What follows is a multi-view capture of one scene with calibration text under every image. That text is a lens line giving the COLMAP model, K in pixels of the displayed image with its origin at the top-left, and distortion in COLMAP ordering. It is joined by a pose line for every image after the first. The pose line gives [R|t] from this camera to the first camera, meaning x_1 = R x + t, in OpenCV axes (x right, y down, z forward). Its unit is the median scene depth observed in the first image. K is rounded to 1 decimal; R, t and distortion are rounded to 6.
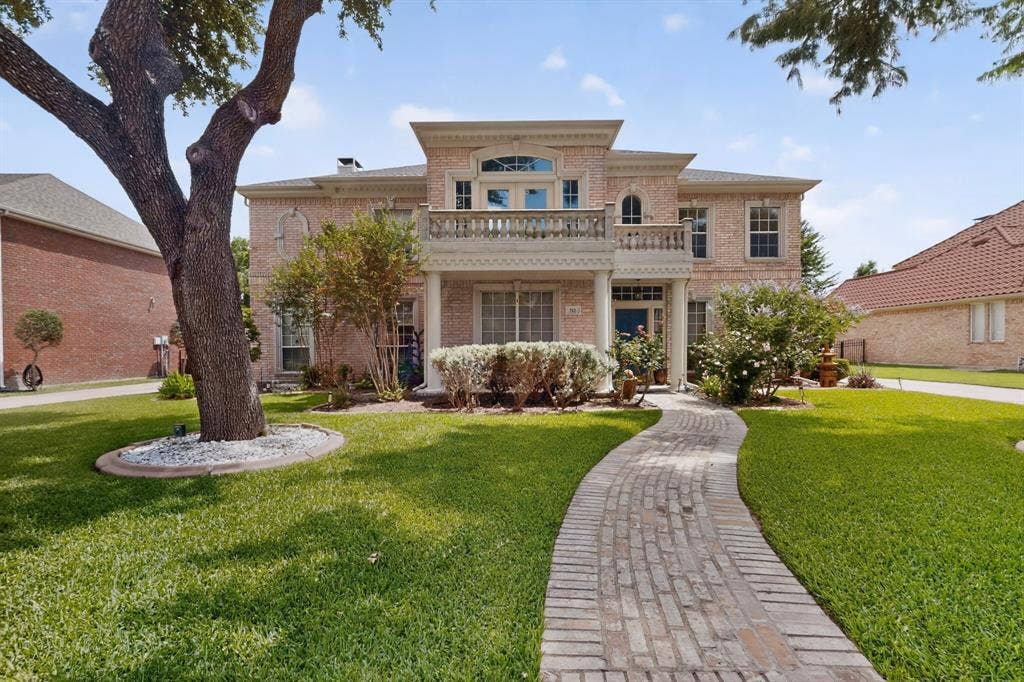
lens RADIAL K [[447.5, 0, 515.9], [0, 447.5, 345.4], [0, 0, 1]] dist [0.003830, 0.000637]
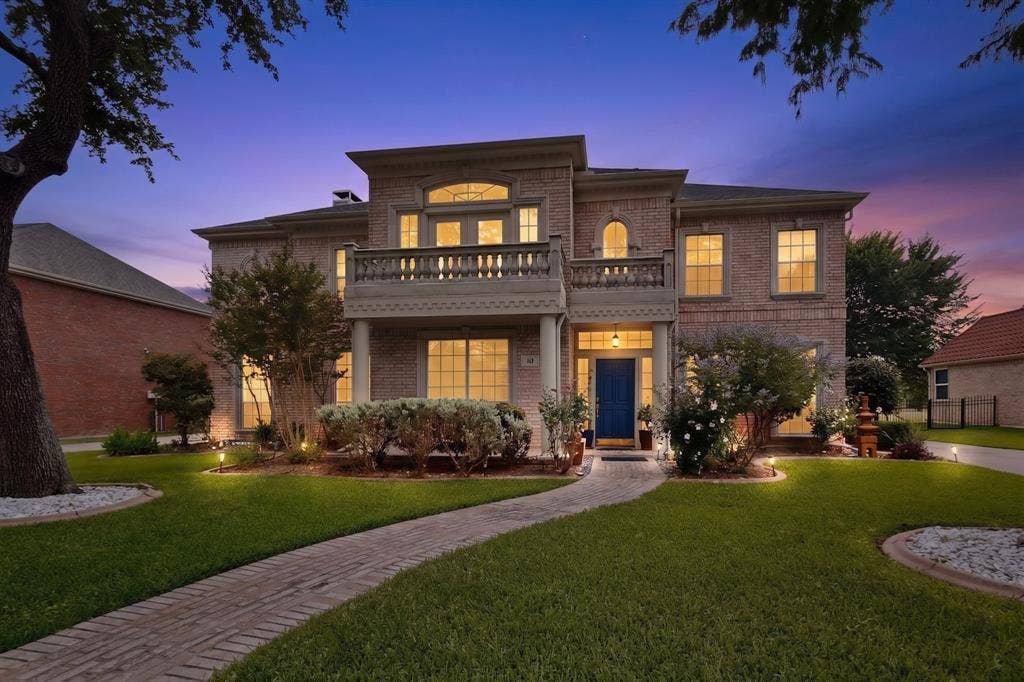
lens RADIAL K [[529.4, 0, 512.7], [0, 529.4, 398.6], [0, 0, 1]] dist [0.001403, -0.000847]
pose [[0.990686, 0.003375, -0.136124, 0.319086], [-0.003879, 0.999987, -0.003433, -0.003336], [0.136111, 0.003929, 0.990686, -0.004223]]
